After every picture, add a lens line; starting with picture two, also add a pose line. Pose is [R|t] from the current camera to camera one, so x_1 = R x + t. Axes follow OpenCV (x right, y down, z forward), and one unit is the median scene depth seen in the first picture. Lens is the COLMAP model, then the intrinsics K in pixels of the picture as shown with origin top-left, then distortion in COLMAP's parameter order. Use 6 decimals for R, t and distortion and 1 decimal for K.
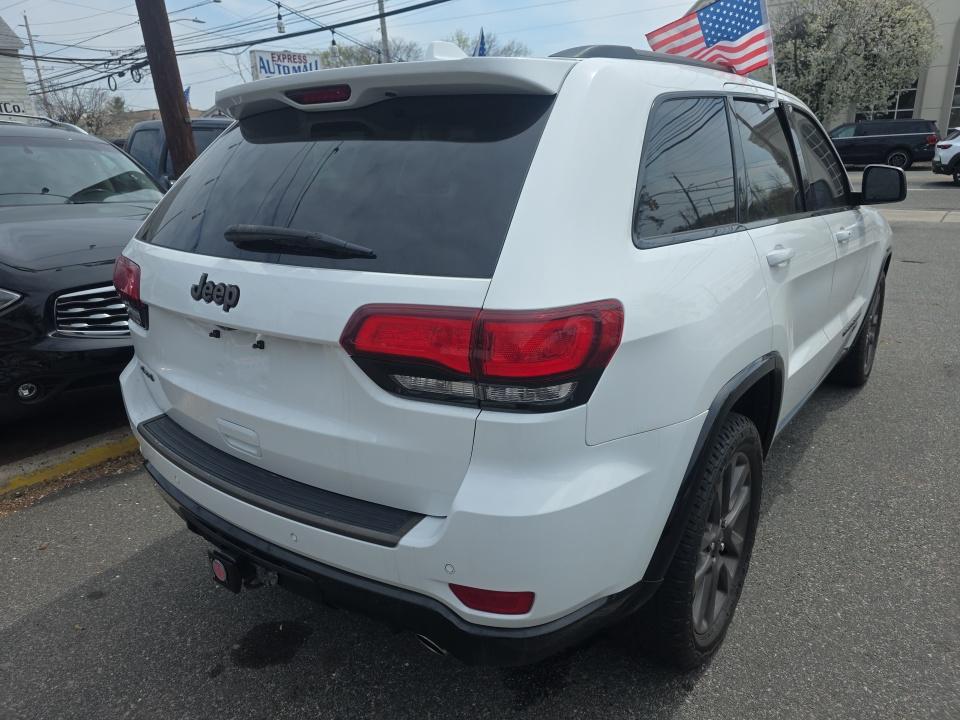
lens RADIAL K [[672.6, 0, 480.0], [0, 672.6, 360.0], [0, 0, 1]] dist [0.061807, -0.077711]
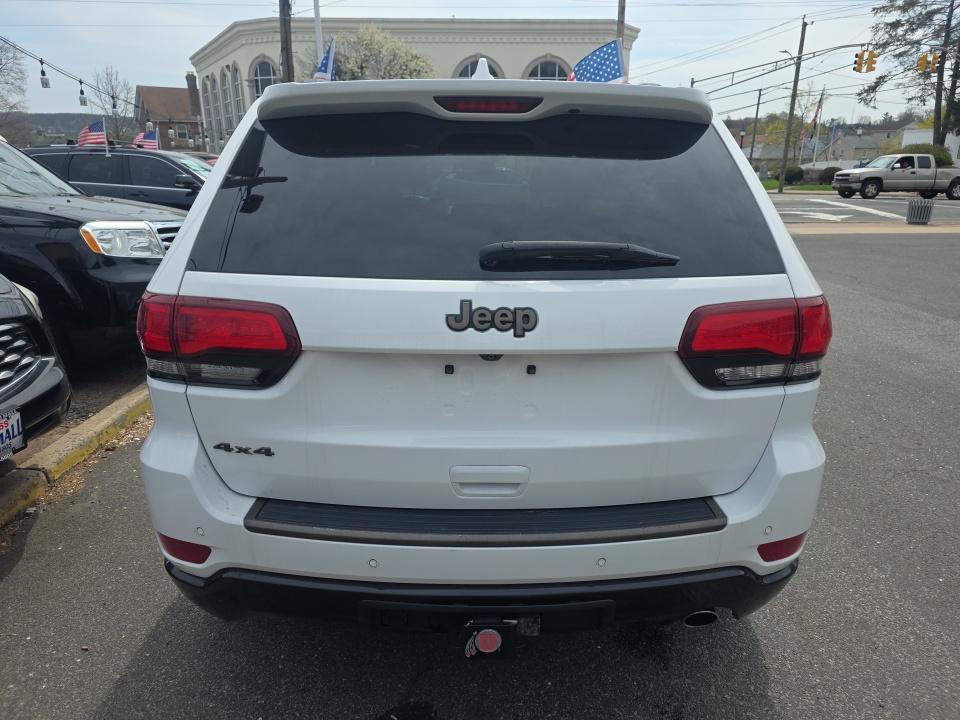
lens RADIAL K [[659.7, 0, 474.9], [0, 659.7, 350.0], [0, 0, 1]] dist [0.075329, -0.071682]
pose [[0.772337, -0.134819, 0.620741, -0.947092], [0.158573, 0.987199, 0.017110, -0.077608], [-0.615101, 0.085218, 0.783829, 0.342950]]
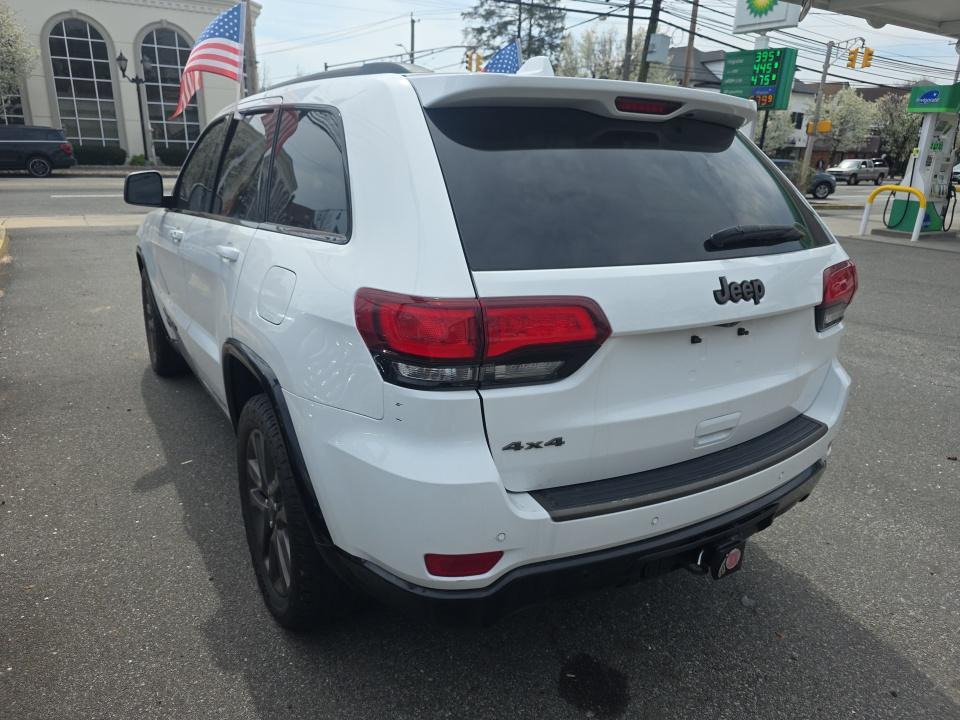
lens RADIAL K [[672.6, 0, 480.0], [0, 672.6, 360.0], [0, 0, 1]] dist [0.061807, -0.077711]
pose [[0.327812, -0.233772, 0.915363, -1.512743], [0.242761, 0.957212, 0.157521, -0.260816], [-0.913020, 0.170577, 0.370536, 0.995502]]
